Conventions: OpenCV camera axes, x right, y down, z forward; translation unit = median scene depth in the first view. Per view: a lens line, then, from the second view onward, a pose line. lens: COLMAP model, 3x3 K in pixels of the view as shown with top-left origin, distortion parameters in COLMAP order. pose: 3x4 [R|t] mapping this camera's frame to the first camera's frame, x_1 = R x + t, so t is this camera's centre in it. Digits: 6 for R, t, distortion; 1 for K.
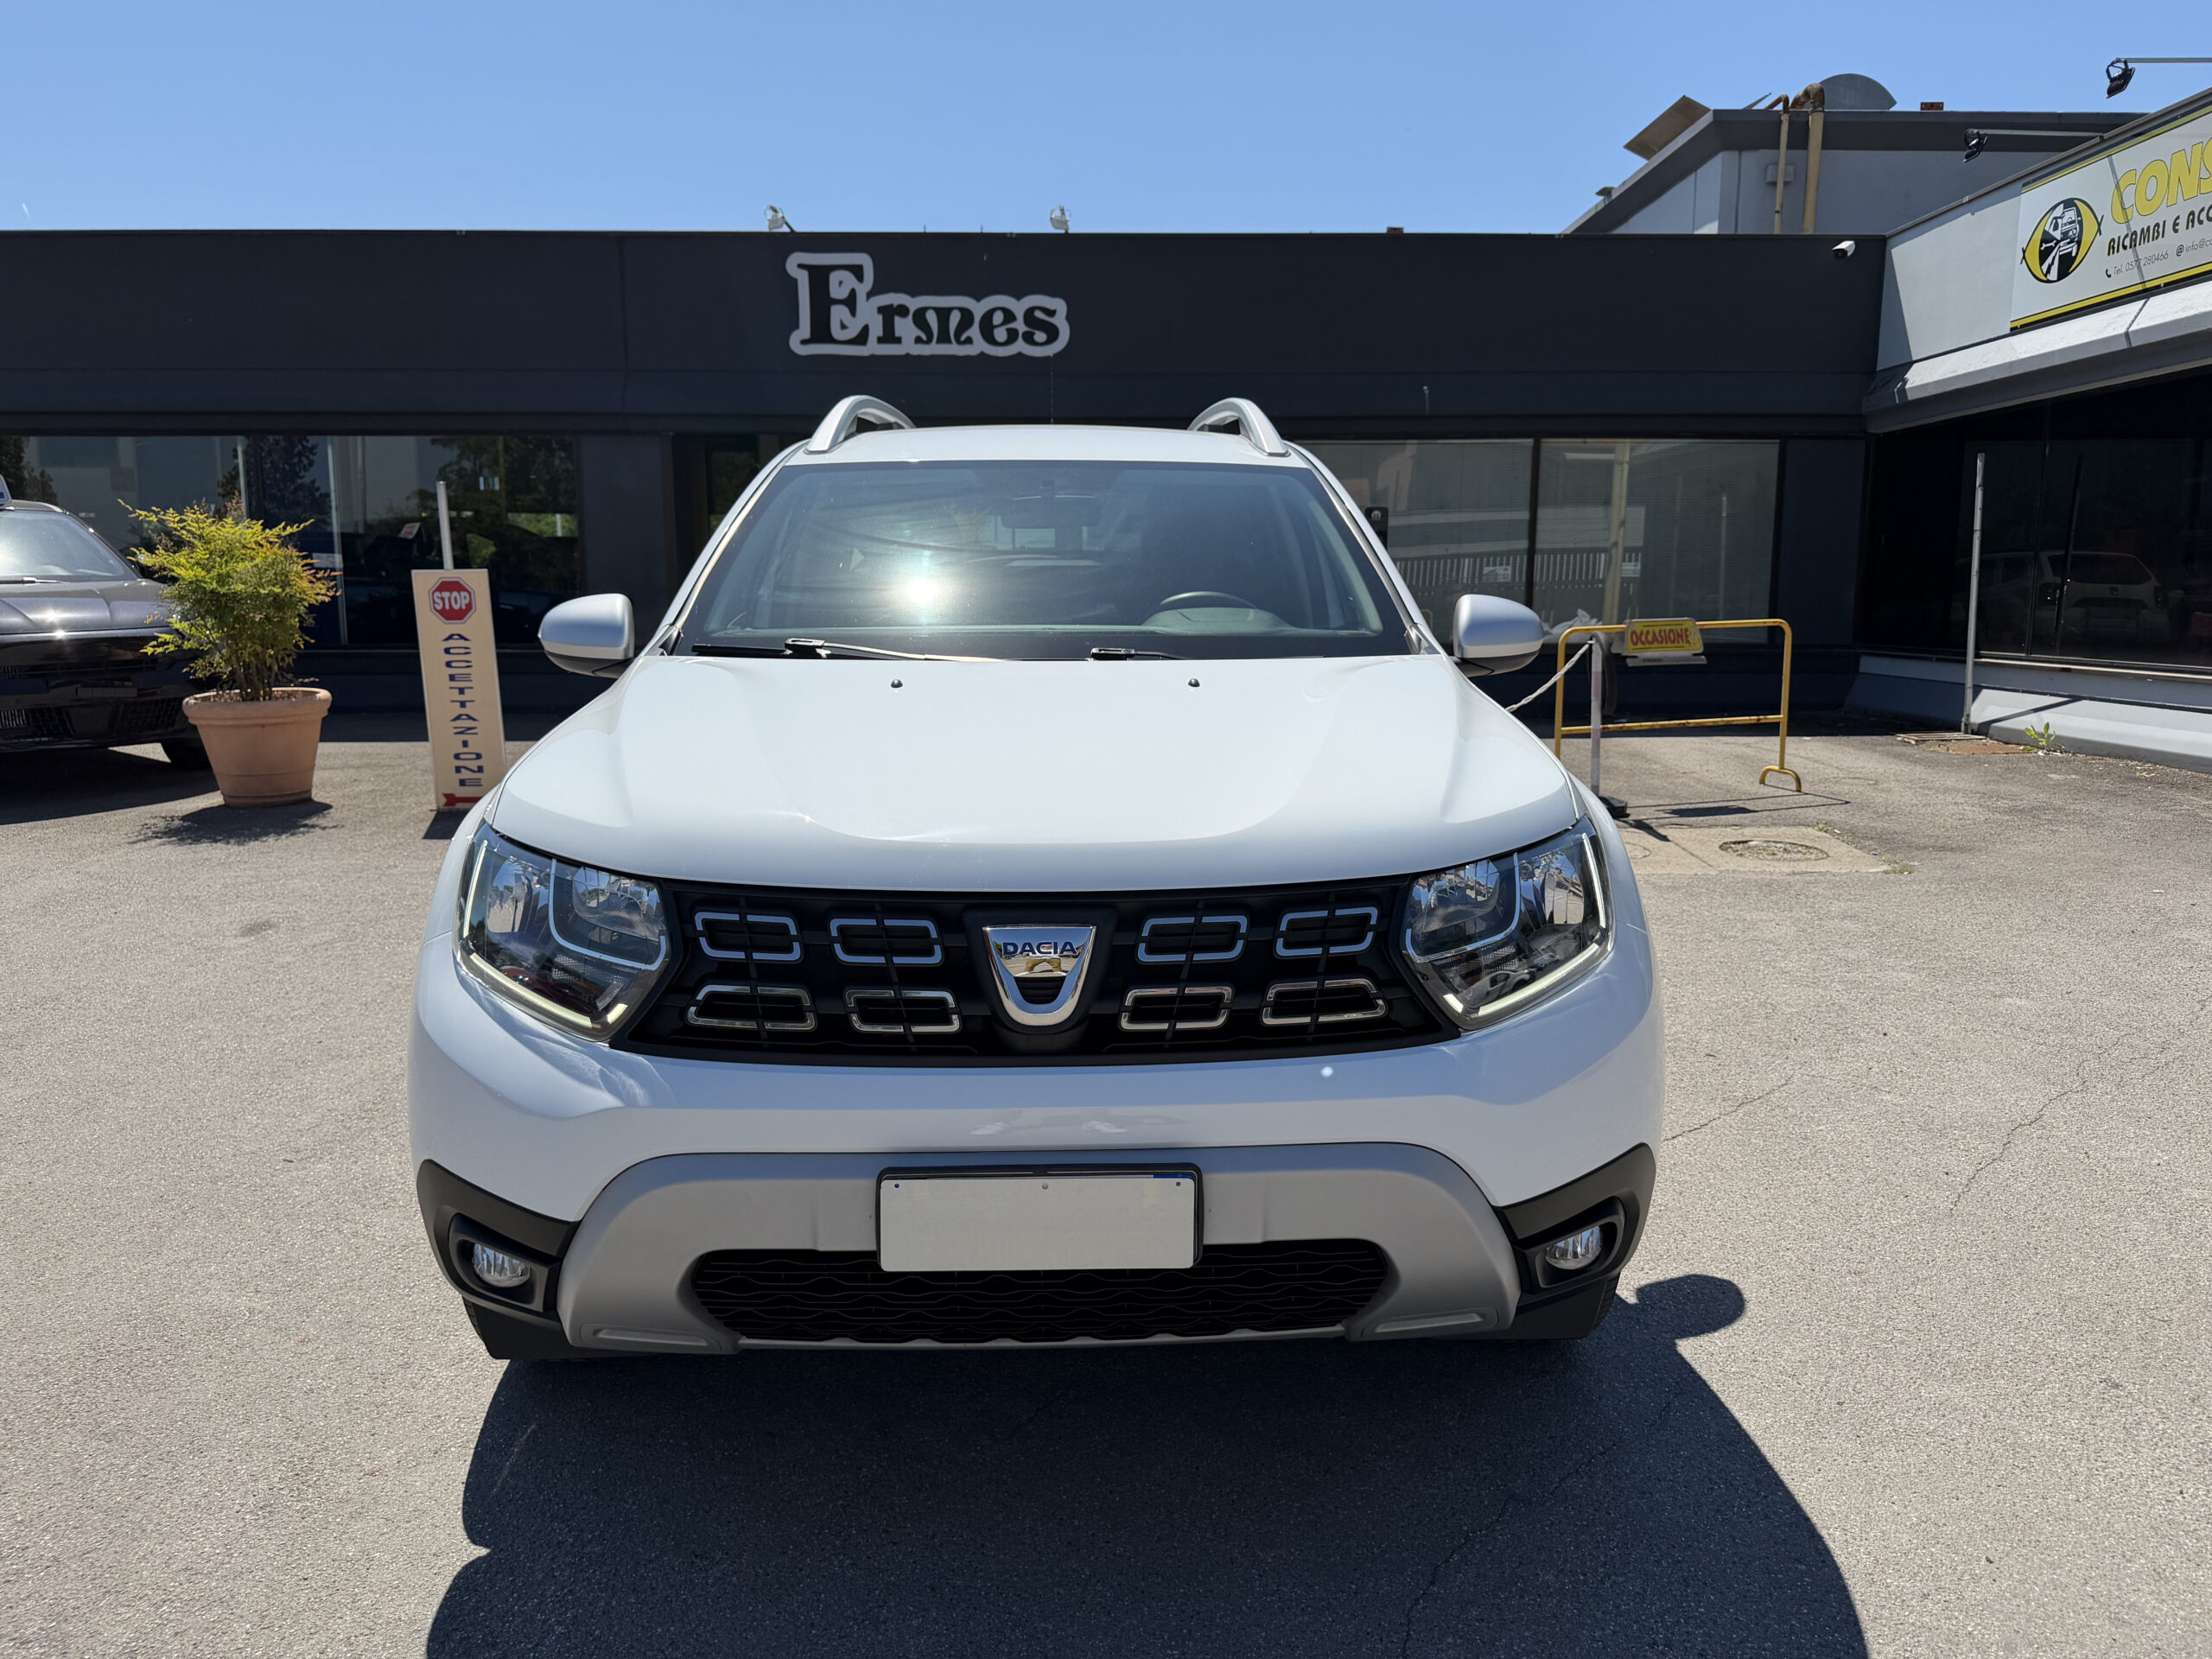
lens RADIAL K [[1550.3, 0, 1106.0], [0, 1550.3, 829.5], [0, 0, 1]] dist [-0.040790, -0.006659]
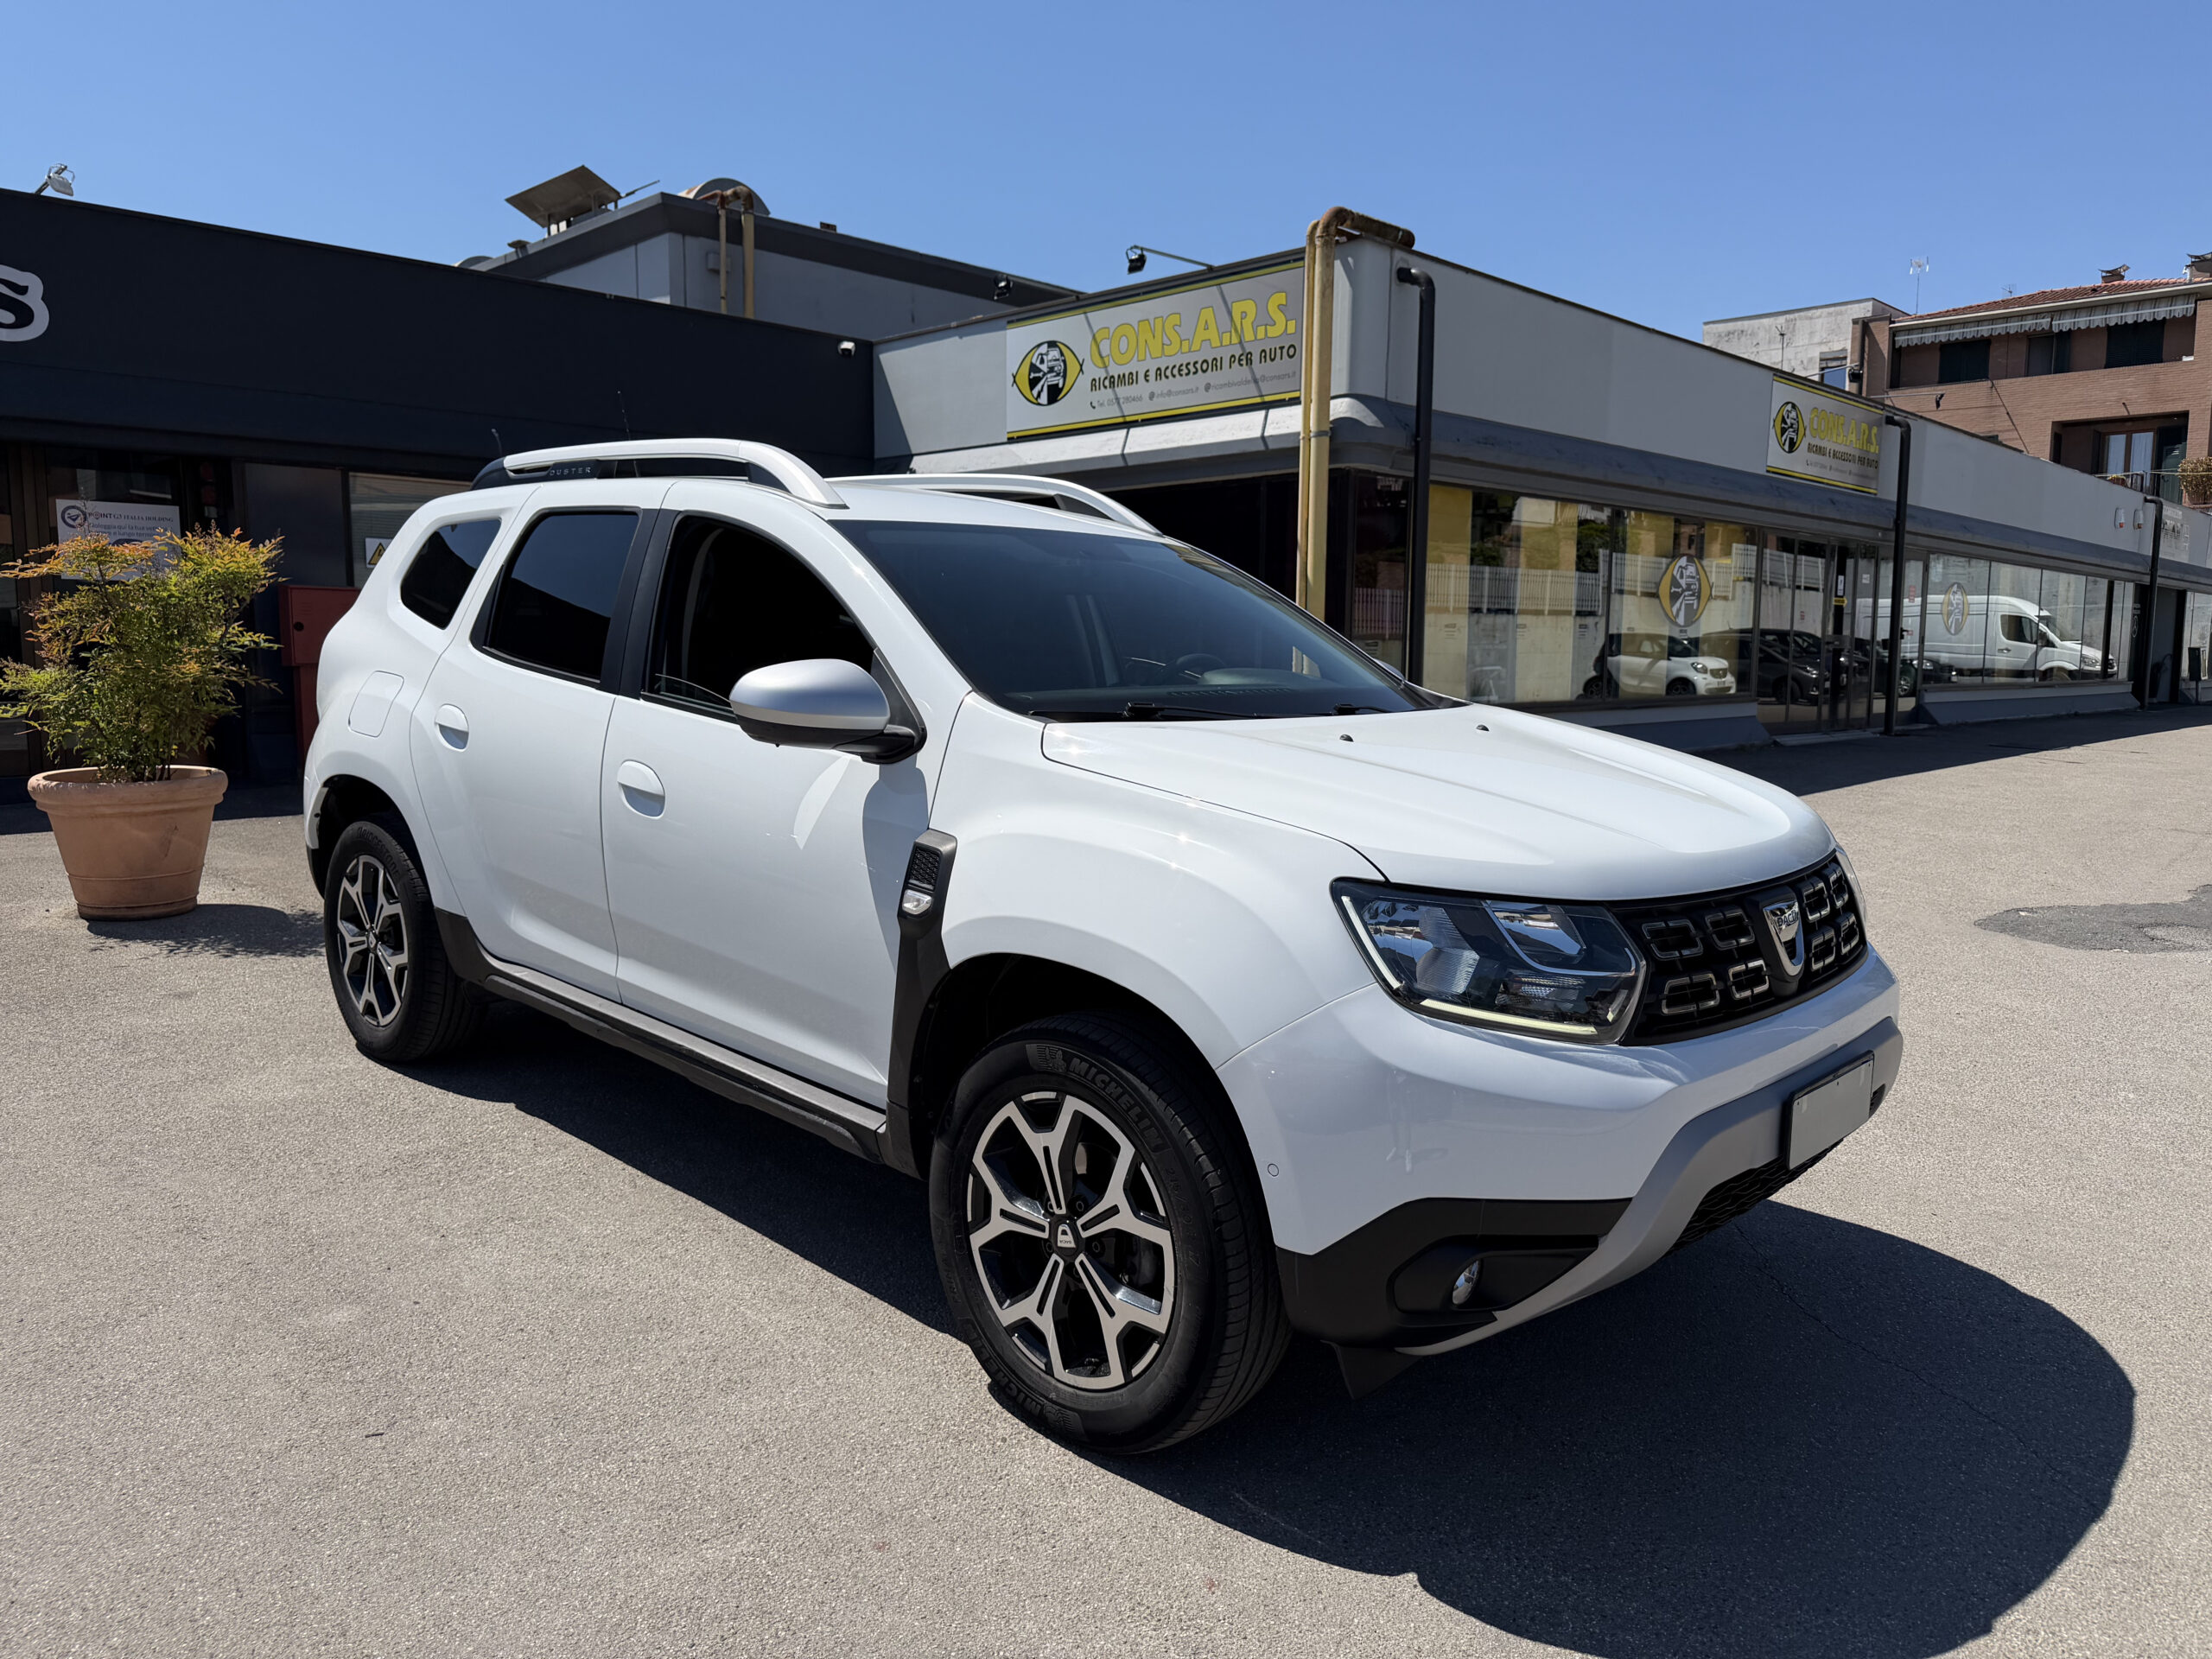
lens RADIAL K [[1559.7, 0, 1106.0], [0, 1559.7, 829.5], [0, 0, 1]] dist [-0.033856, -0.035993]
pose [[0.697570, -0.060989, 0.713916, -0.279758], [0.083986, 0.996462, 0.003064, -0.011966], [-0.711577, 0.057822, 0.700225, 0.084953]]
